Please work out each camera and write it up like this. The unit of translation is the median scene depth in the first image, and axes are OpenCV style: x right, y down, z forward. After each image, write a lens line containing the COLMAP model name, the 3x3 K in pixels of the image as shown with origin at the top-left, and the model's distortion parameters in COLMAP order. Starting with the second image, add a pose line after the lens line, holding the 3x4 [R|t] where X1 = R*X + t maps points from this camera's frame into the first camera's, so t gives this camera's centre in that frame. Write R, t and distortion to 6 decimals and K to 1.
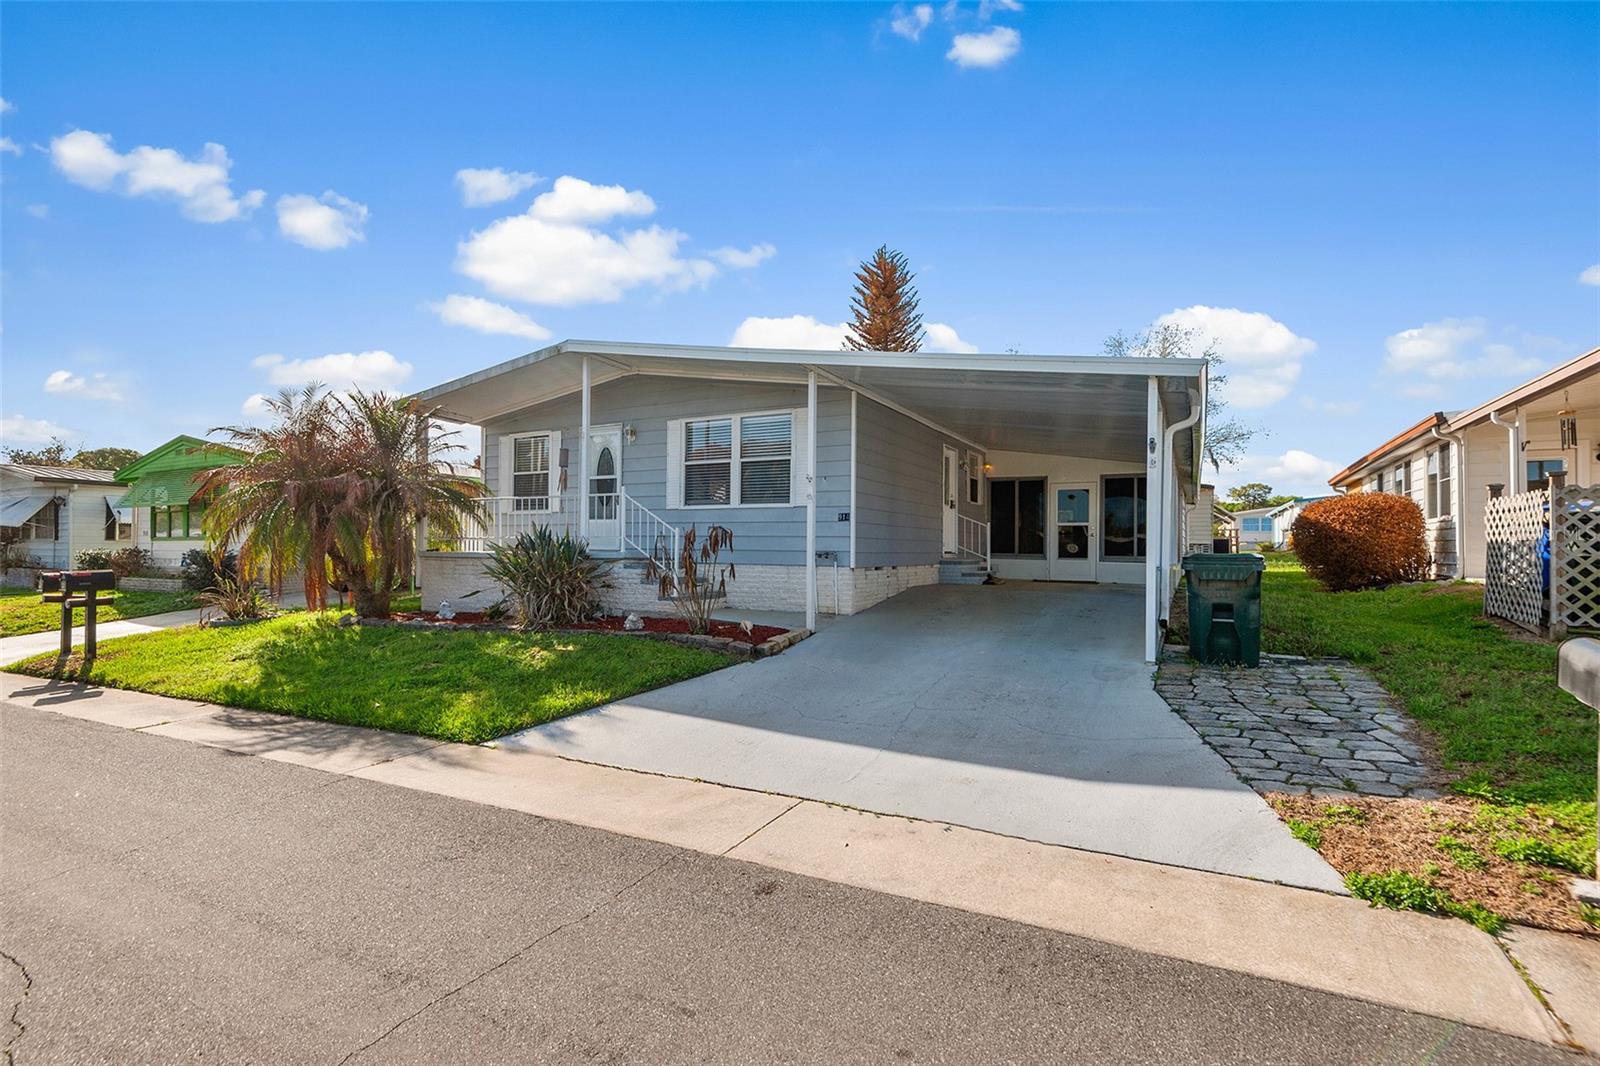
lens RADIAL K [[741.0, 0, 798.1], [0, 741.0, 527.5], [0, 0, 1]] dist [0.025227, -0.011292]
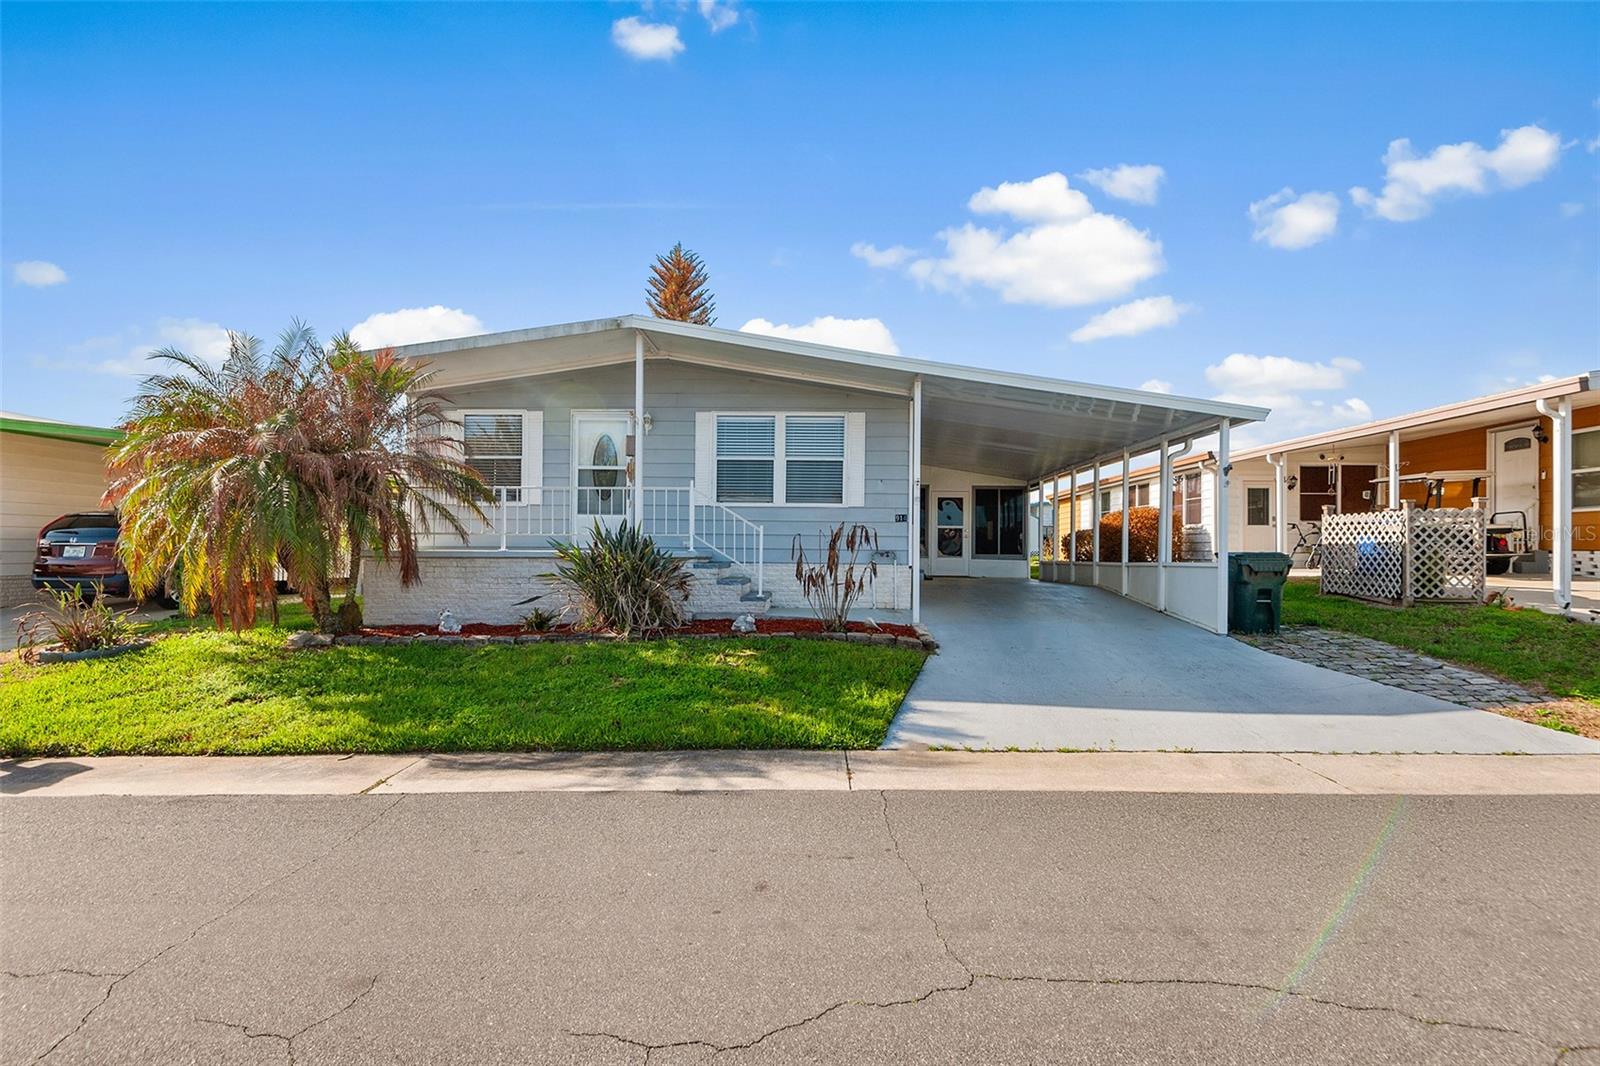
lens RADIAL K [[741.0, 0, 798.3], [0, 741.0, 534.8], [0, 0, 1]] dist [0.025227, -0.011292]
pose [[0.894551, 0.009828, 0.446858, -0.524110], [-0.014601, 0.999867, 0.007238, 0.004019], [-0.446728, -0.012999, 0.894575, 0.105224]]
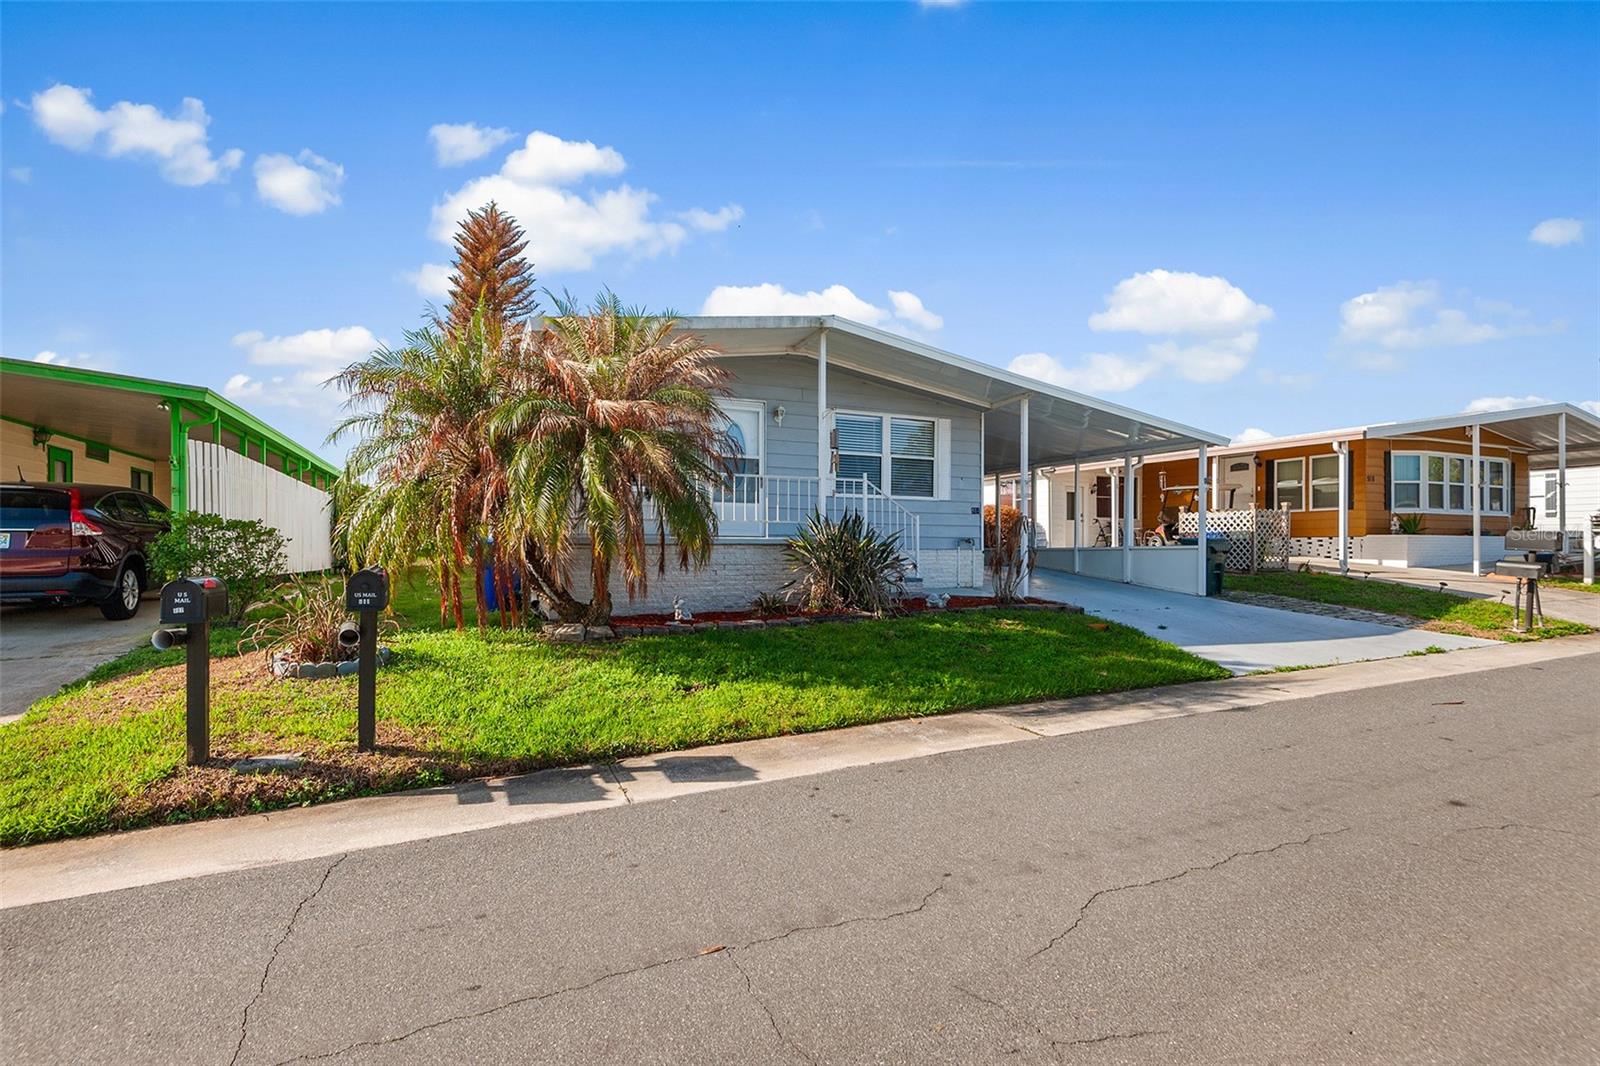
lens RADIAL K [[741.0, 0, 811.1], [0, 741.0, 537.9], [0, 0, 1]] dist [0.025227, -0.011292]
pose [[0.610219, 0.003363, 0.792226, -1.066853], [-0.019050, 0.999764, 0.010430, 0.023451], [-0.792004, -0.021457, 0.610139, 0.430974]]
